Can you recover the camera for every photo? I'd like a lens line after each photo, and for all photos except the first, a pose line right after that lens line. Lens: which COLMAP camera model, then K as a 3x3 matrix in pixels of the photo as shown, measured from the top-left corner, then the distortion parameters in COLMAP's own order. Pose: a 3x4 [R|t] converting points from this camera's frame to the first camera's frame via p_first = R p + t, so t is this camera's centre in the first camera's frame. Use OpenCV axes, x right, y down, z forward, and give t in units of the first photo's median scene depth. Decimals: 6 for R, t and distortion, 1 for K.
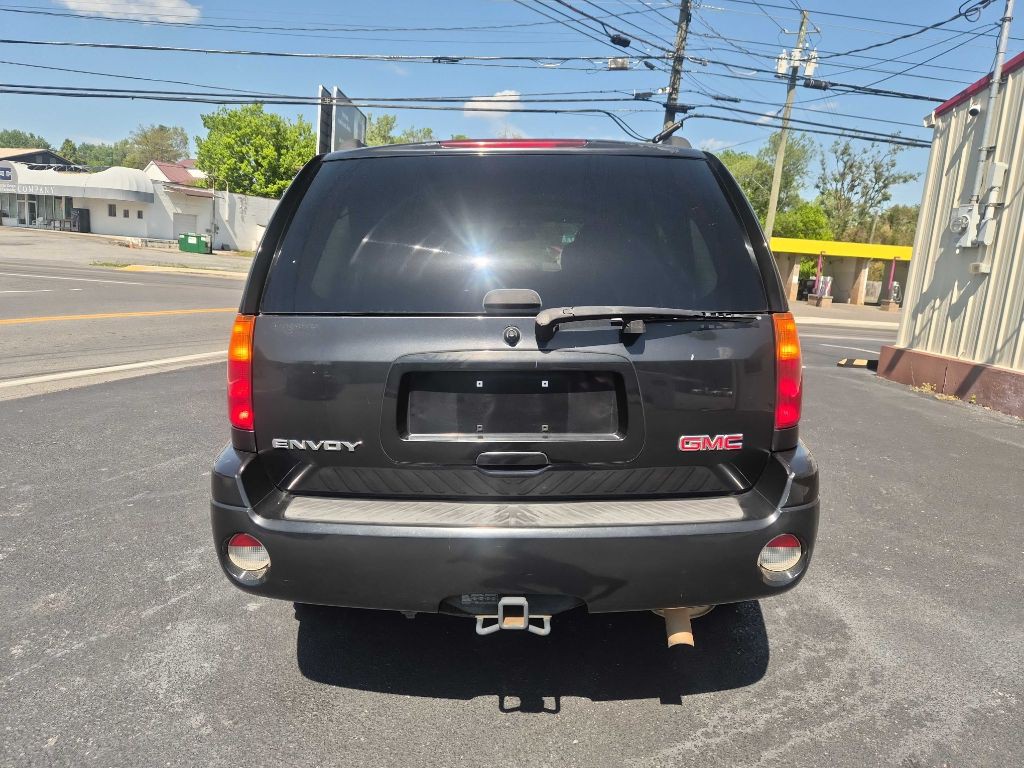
lens RADIAL K [[685.9, 0, 514.7], [0, 685.9, 372.8], [0, 0, 1]] dist [0.050118, -0.040403]
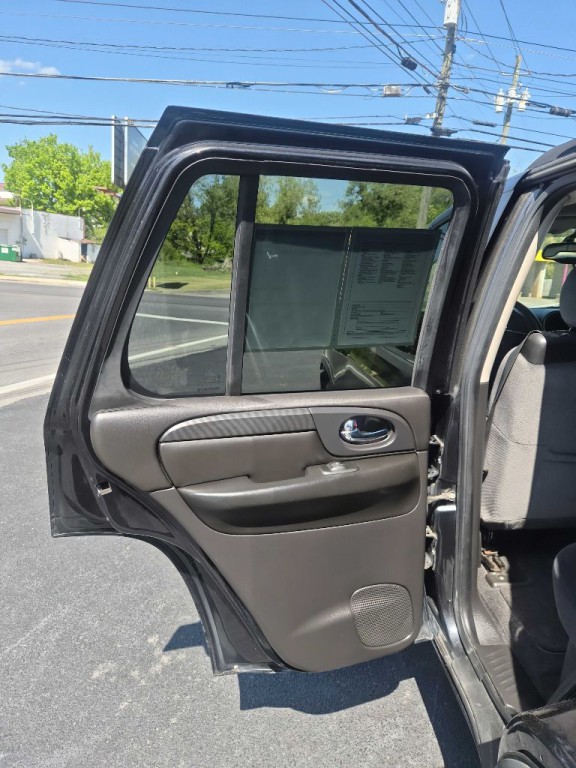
lens RADIAL K [[514.4, 0, 290.1], [0, 514.4, 382.8], [0, 0, 1]] dist [0.050118, -0.040403]
pose [[0.998028, -0.021222, 0.059079, -0.144604], [0.017388, 0.997755, 0.064670, -0.057938], [-0.060319, -0.063515, 0.996156, 0.260955]]
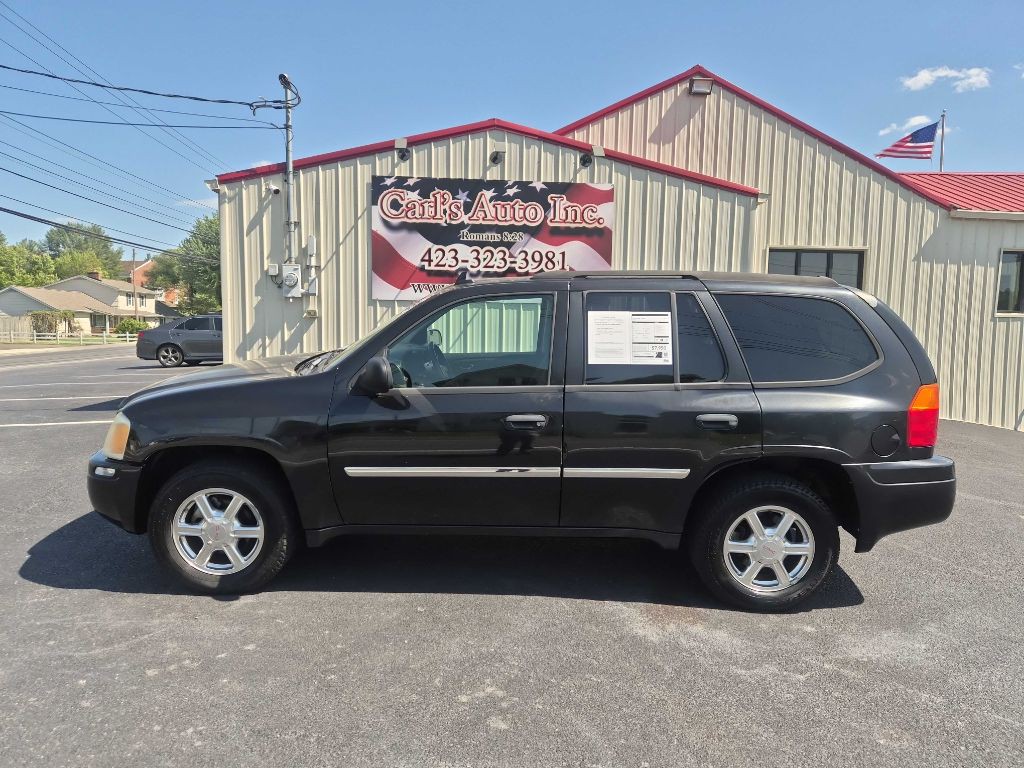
lens RADIAL K [[685.9, 0, 517.3], [0, 685.9, 379.4], [0, 0, 1]] dist [0.050118, -0.040403]
pose [[-0.017745, -0.143030, 0.989559, -0.470327], [0.146262, 0.978697, 0.144083, -0.111970], [-0.989087, 0.147291, 0.003553, 0.439324]]
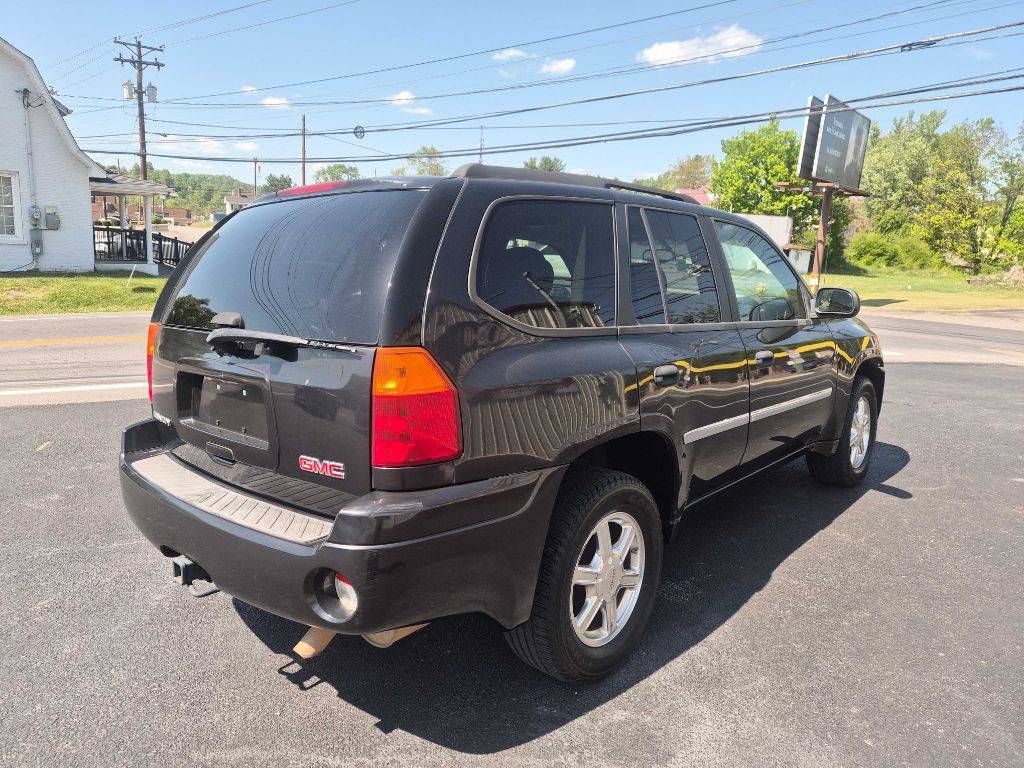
lens RADIAL K [[685.9, 0, 505.2], [0, 685.9, 373.5], [0, 0, 1]] dist [0.050118, -0.040403]
pose [[0.746062, 0.091479, -0.659563, 0.235820], [-0.106757, 0.994138, 0.017125, -0.017310], [0.657263, 0.057637, 0.751454, 0.080308]]
